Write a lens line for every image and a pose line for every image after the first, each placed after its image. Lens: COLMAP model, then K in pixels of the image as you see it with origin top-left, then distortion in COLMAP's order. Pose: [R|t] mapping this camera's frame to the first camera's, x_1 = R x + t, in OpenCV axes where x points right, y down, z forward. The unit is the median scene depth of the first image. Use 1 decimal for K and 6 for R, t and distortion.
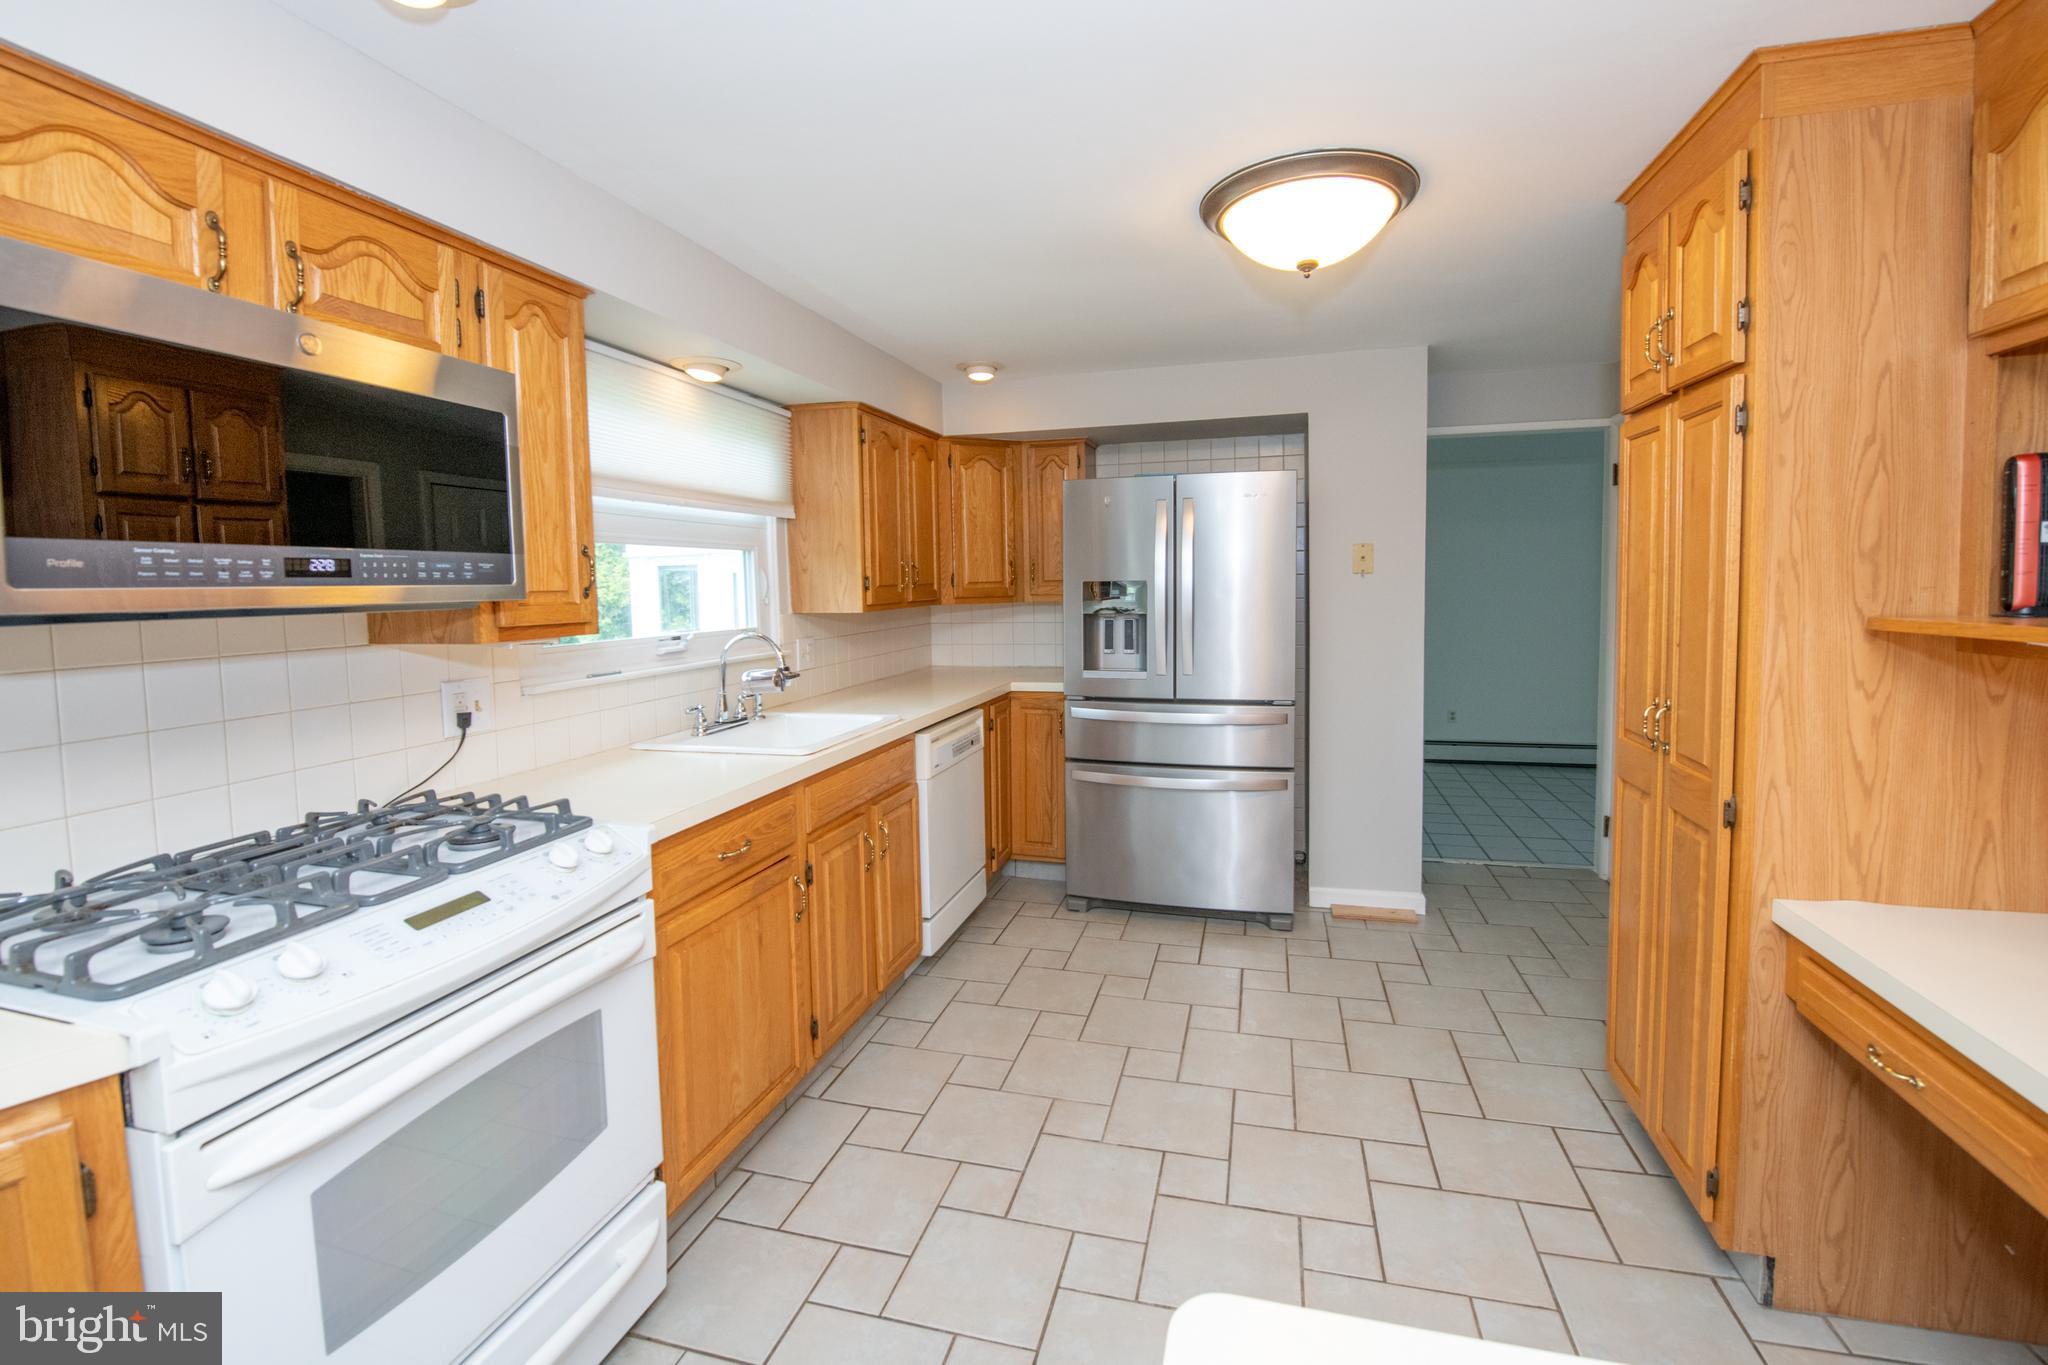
lens RADIAL K [[914.2, 0, 1016.4], [0, 914.2, 638.5], [0, 0, 1]] dist [-0.001762, -0.000135]
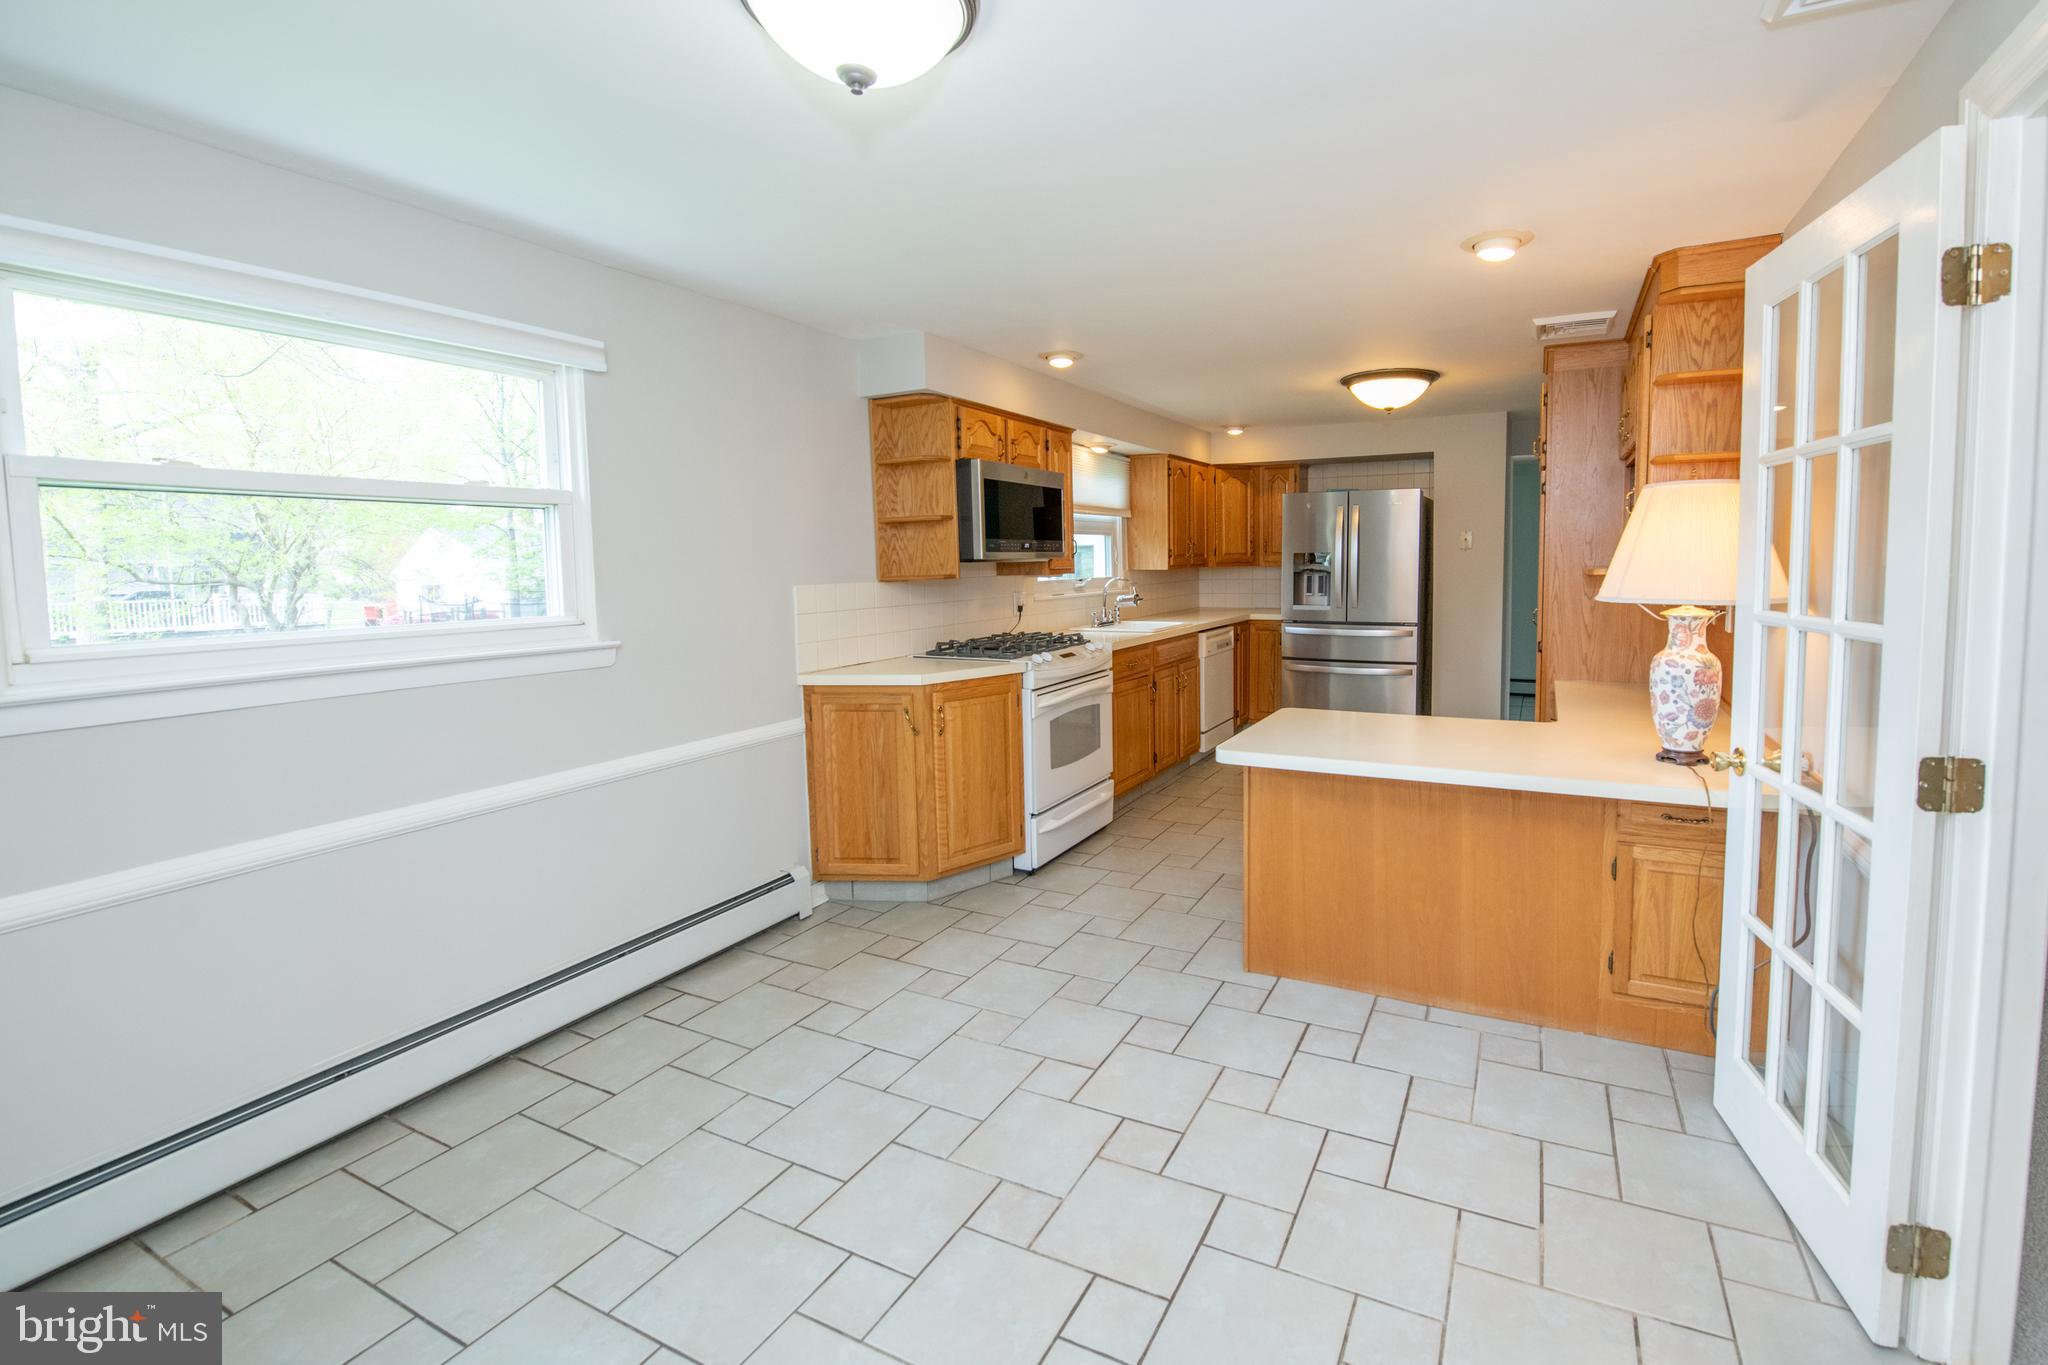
lens RADIAL K [[889.2, 0, 1099.5], [0, 889.2, 632.1], [0, 0, 1]] dist [-0.000958, -0.000018]
pose [[0.984750, 0.018648, -0.172972, 0.005426], [-0.014253, 0.999544, 0.026614, 0.051736], [0.173389, -0.023743, 0.984567, -0.774855]]
